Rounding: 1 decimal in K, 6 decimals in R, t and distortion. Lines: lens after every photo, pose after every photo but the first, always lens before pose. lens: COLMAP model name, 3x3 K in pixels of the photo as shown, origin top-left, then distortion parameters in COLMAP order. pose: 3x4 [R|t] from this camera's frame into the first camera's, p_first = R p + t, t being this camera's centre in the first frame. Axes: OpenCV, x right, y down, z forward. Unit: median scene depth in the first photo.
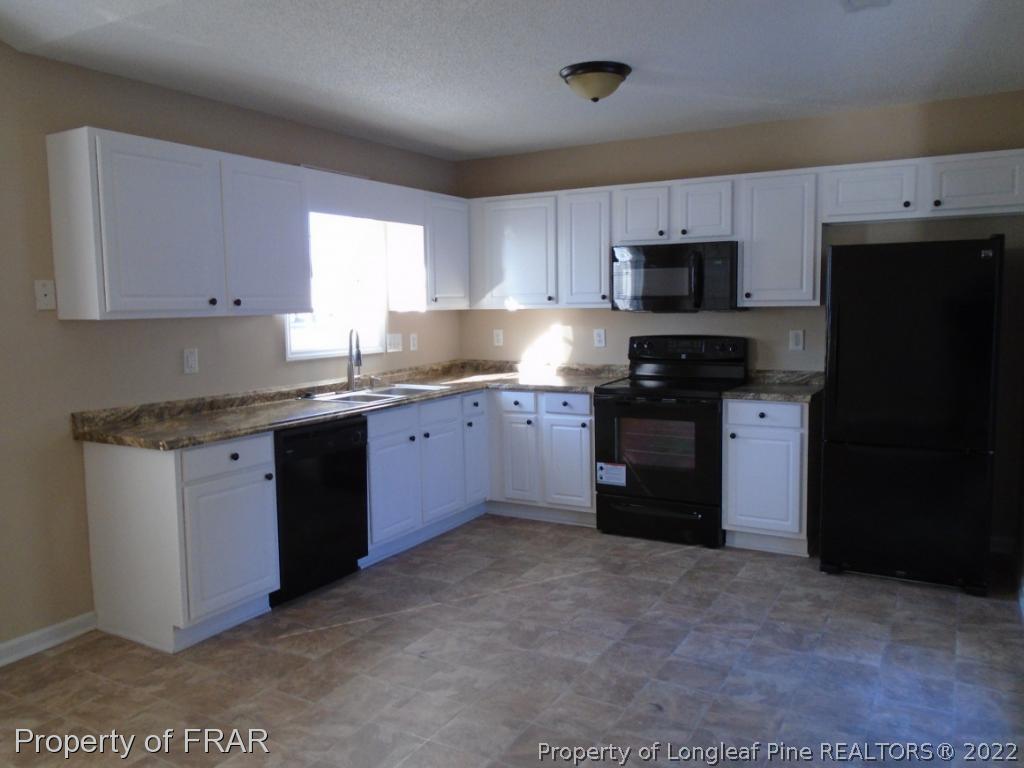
lens RADIAL K [[798.1, 0, 508.7], [0, 798.1, 378.7], [0, 0, 1]] dist [-0.006846, 0.001000]
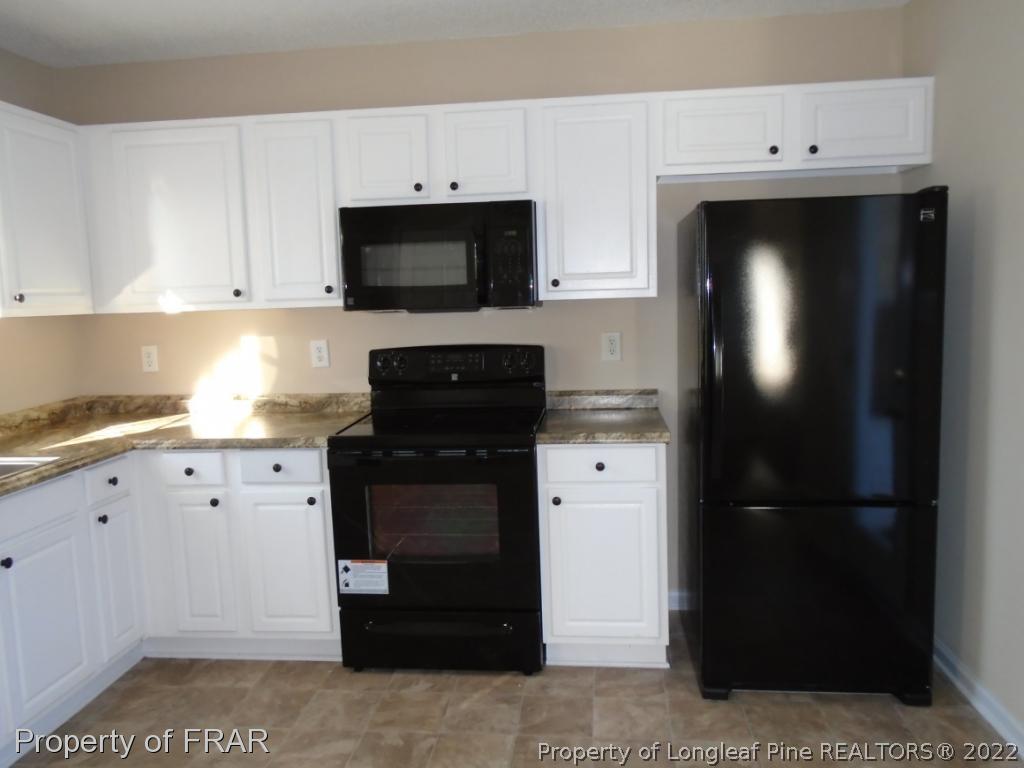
lens RADIAL K [[798.1, 0, 508.7], [0, 798.1, 378.7], [0, 0, 1]] dist [-0.006846, 0.001000]
pose [[0.917602, -0.054181, 0.393790, -0.002129], [0.054512, 0.998459, 0.010355, -0.031852], [-0.393745, 0.011964, 0.919142, 0.378815]]
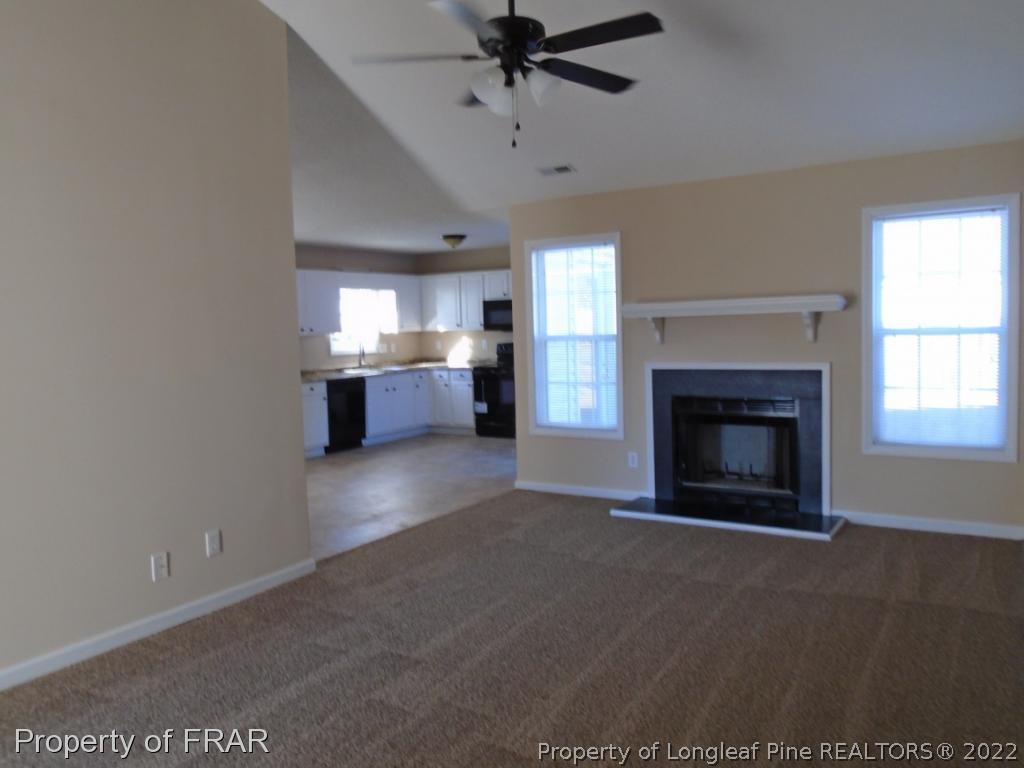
lens RADIAL K [[798.1, 0, 508.7], [0, 798.1, 378.7], [0, 0, 1]] dist [-0.006846, 0.001000]
pose [[0.998765, -0.011558, -0.048314, 0.296388], [0.010334, 0.999621, -0.025522, 0.095003], [0.048591, 0.024991, 0.998506, -1.095699]]
